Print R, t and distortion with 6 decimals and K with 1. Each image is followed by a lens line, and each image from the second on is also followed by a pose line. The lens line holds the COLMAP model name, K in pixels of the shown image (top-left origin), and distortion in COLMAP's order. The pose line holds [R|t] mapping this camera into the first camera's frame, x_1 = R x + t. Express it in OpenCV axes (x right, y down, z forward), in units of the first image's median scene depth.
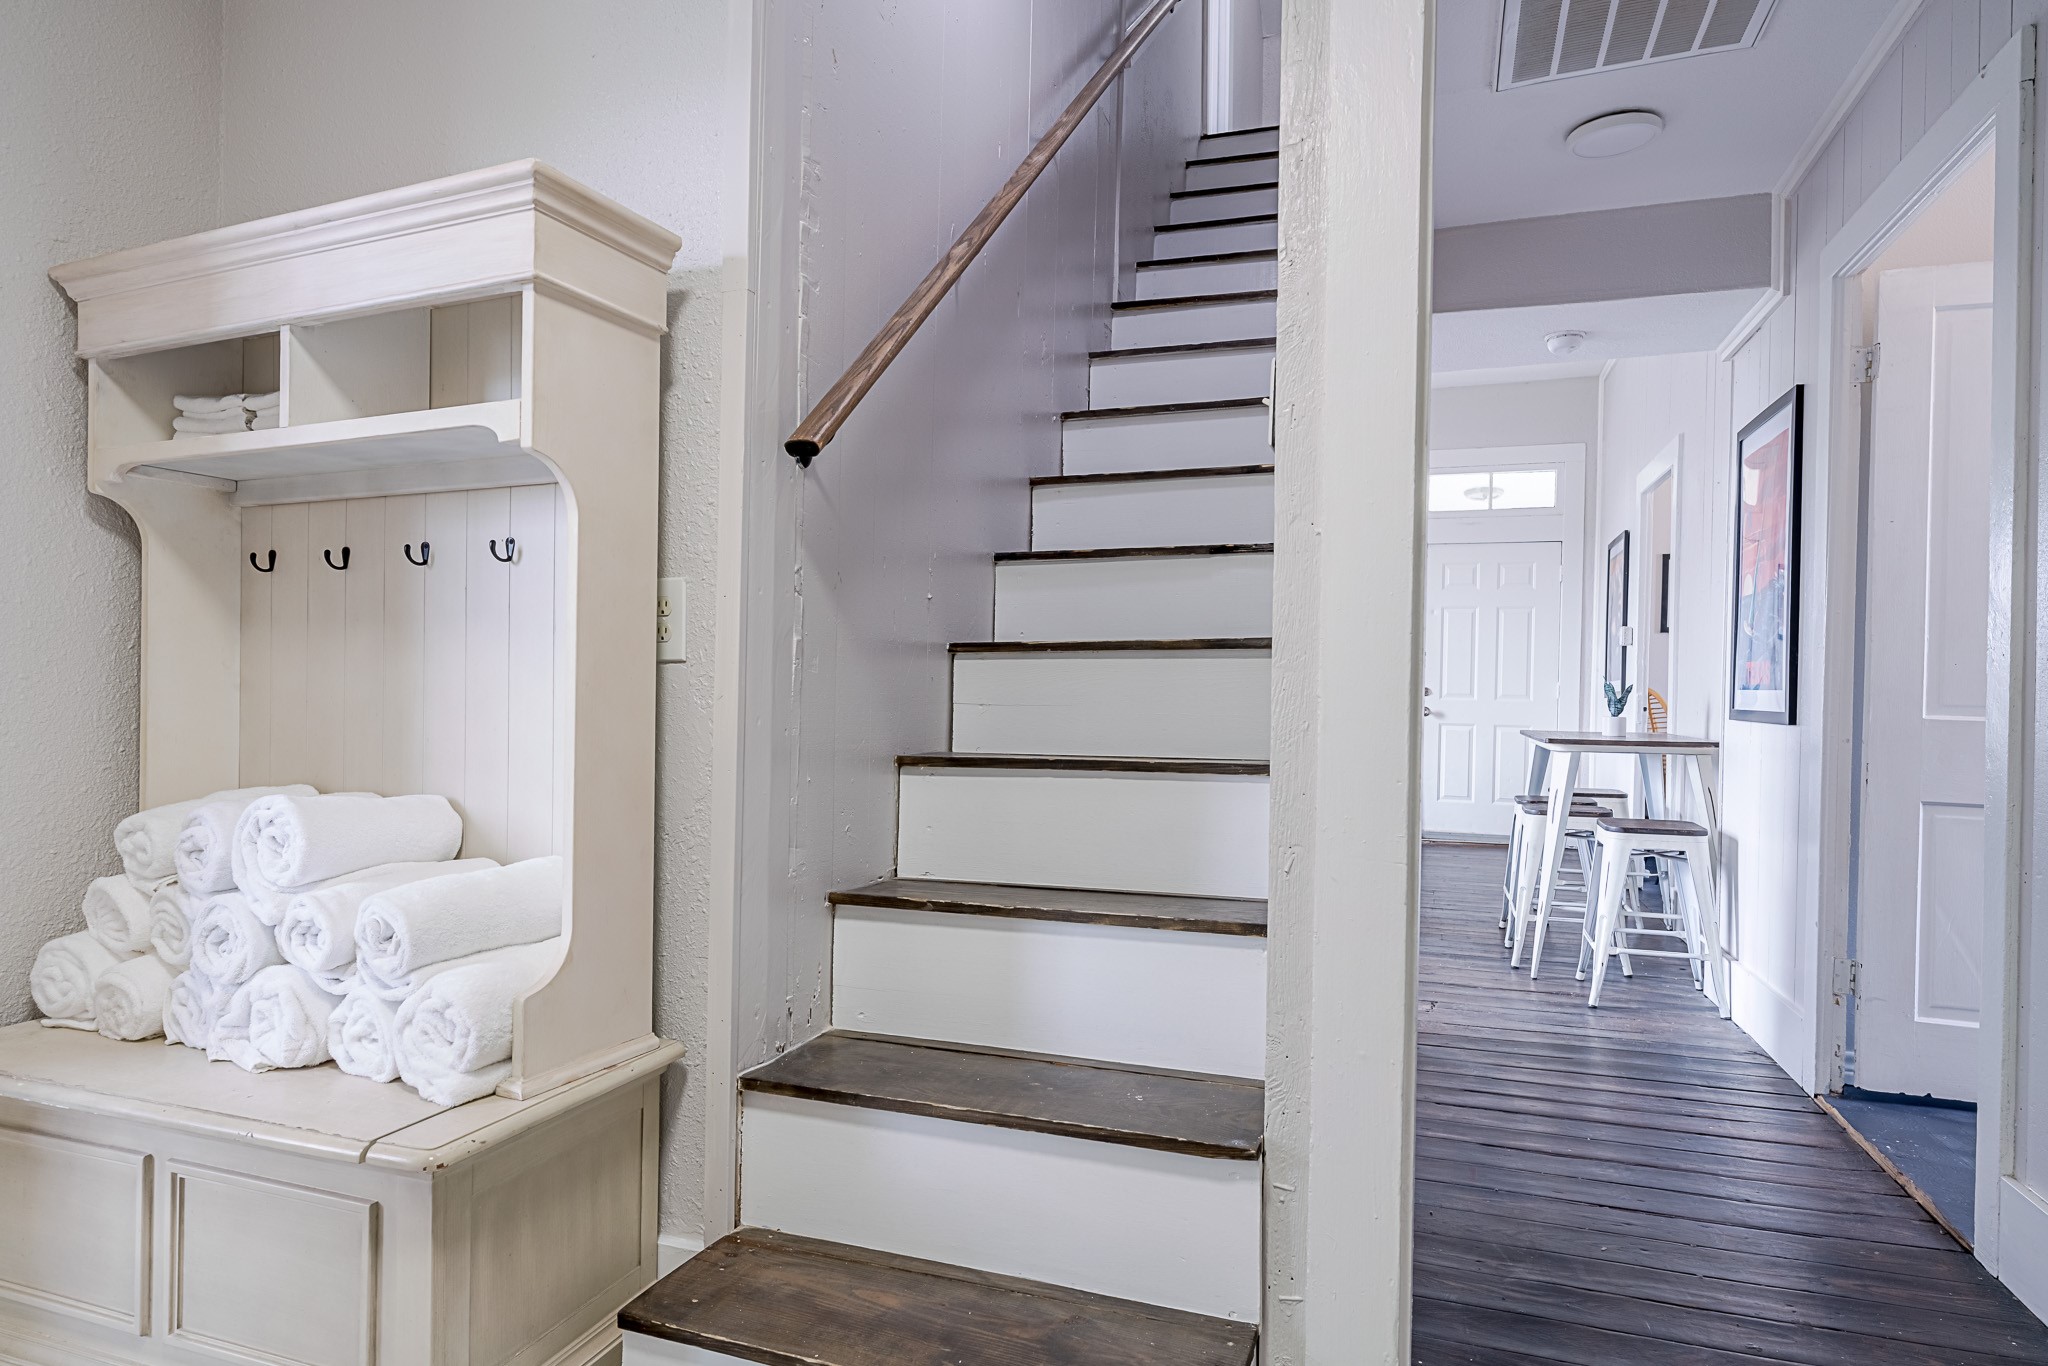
lens RADIAL K [[1159.9, 0, 1016.4], [0, 1159.9, 687.3], [0, 0, 1]] dist [-0.008401, 0.005484]
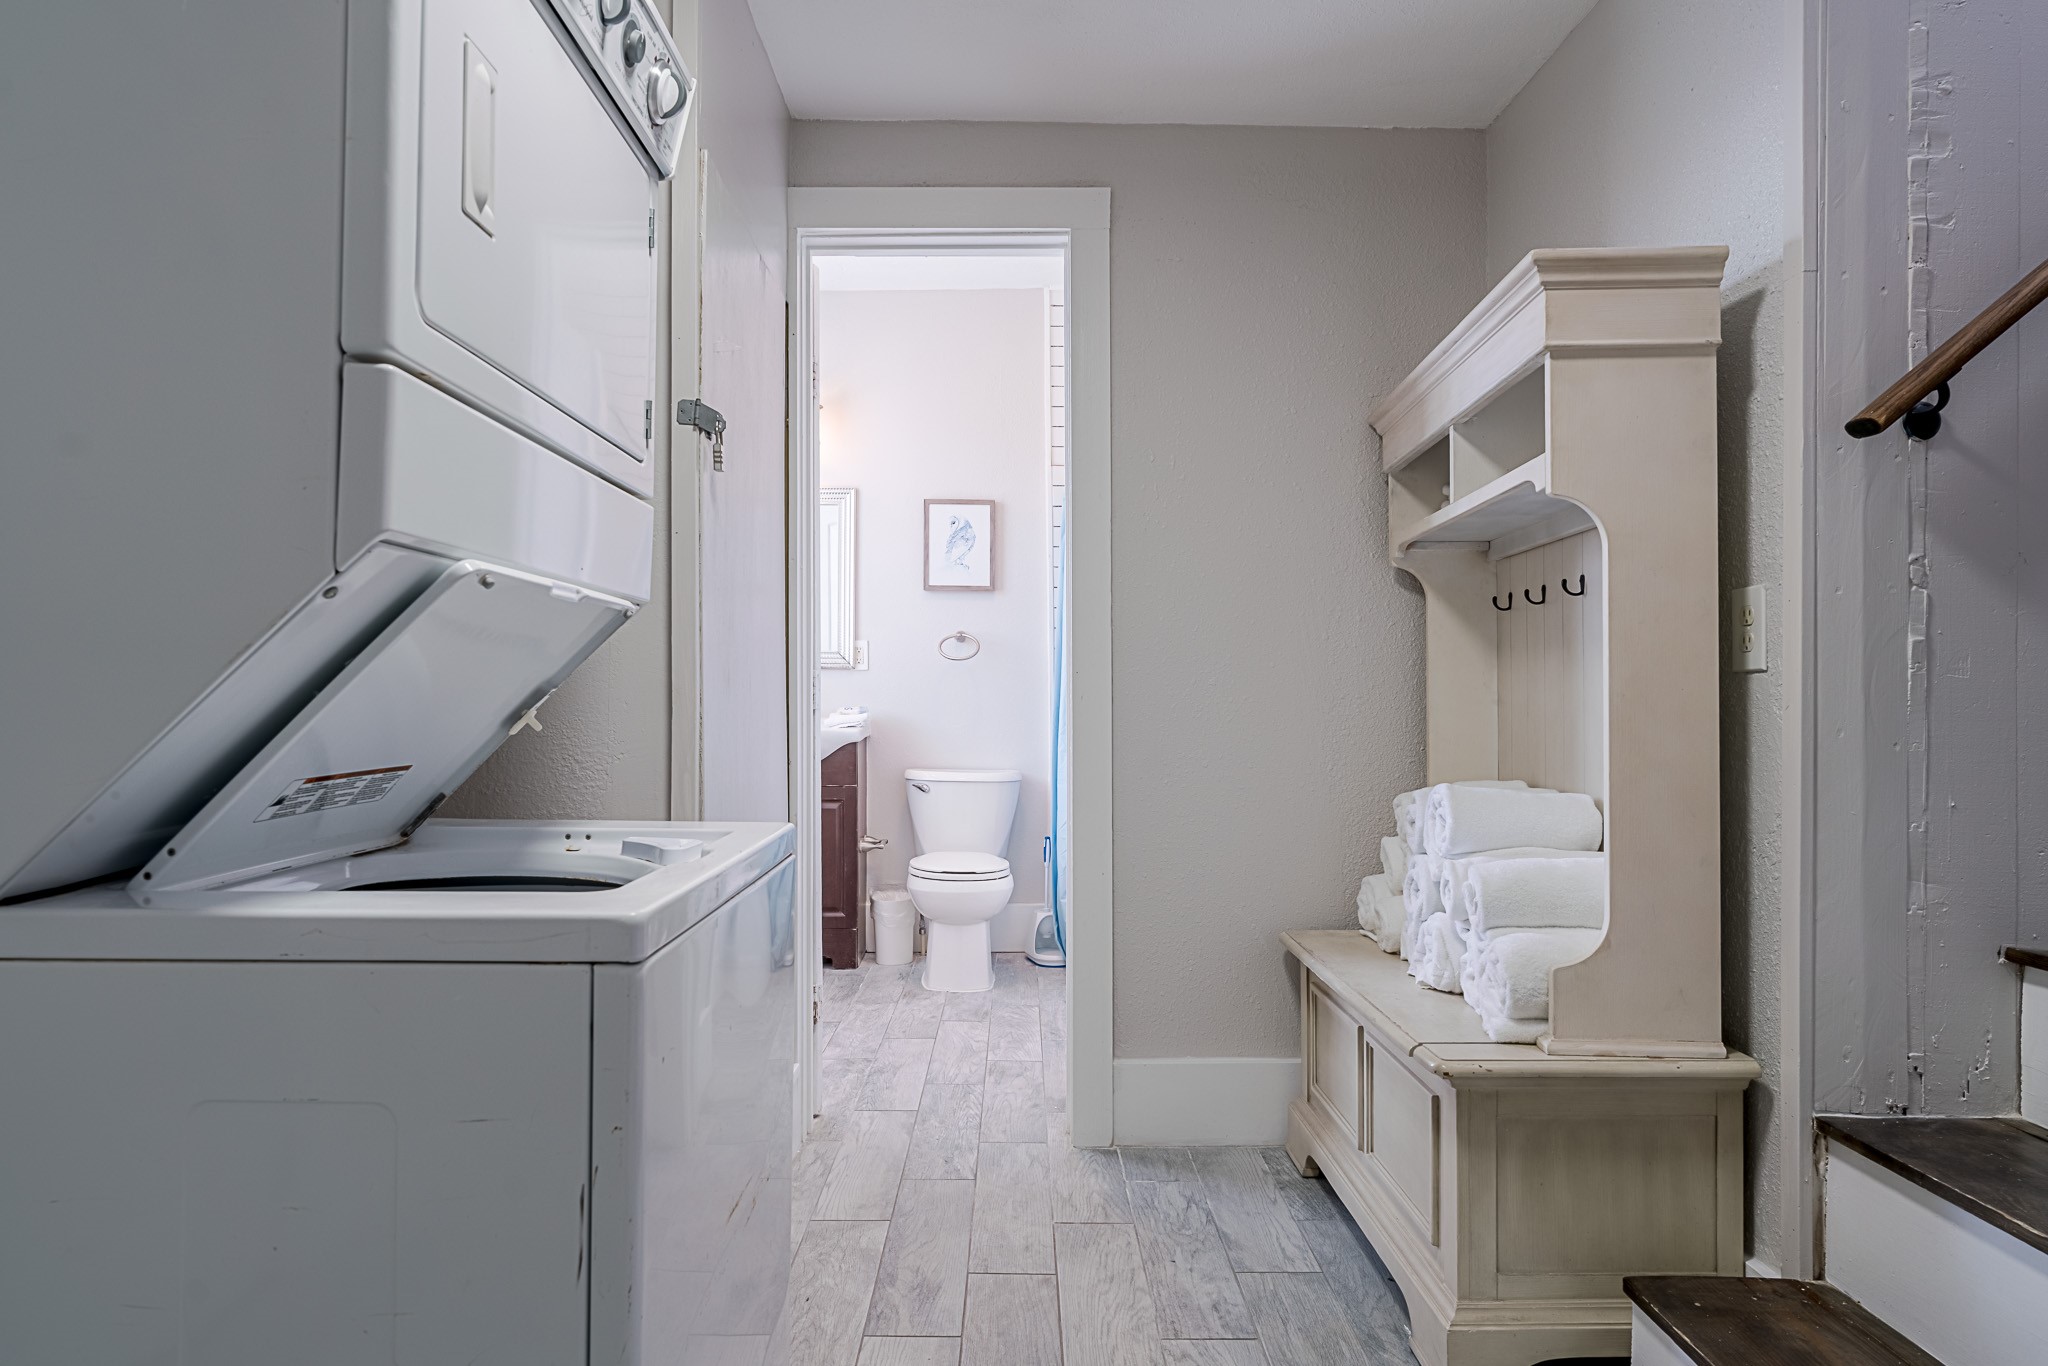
lens RADIAL K [[1123.7, 0, 1024.7], [0, 1123.7, 689.1], [0, 0, 1]] dist [0.000097, 0.002082]
pose [[0.372855, -0.021504, -0.927640, 0.365169], [0.009521, 0.999767, -0.019349, 0.005338], [0.927841, -0.001617, 0.372973, 0.076671]]
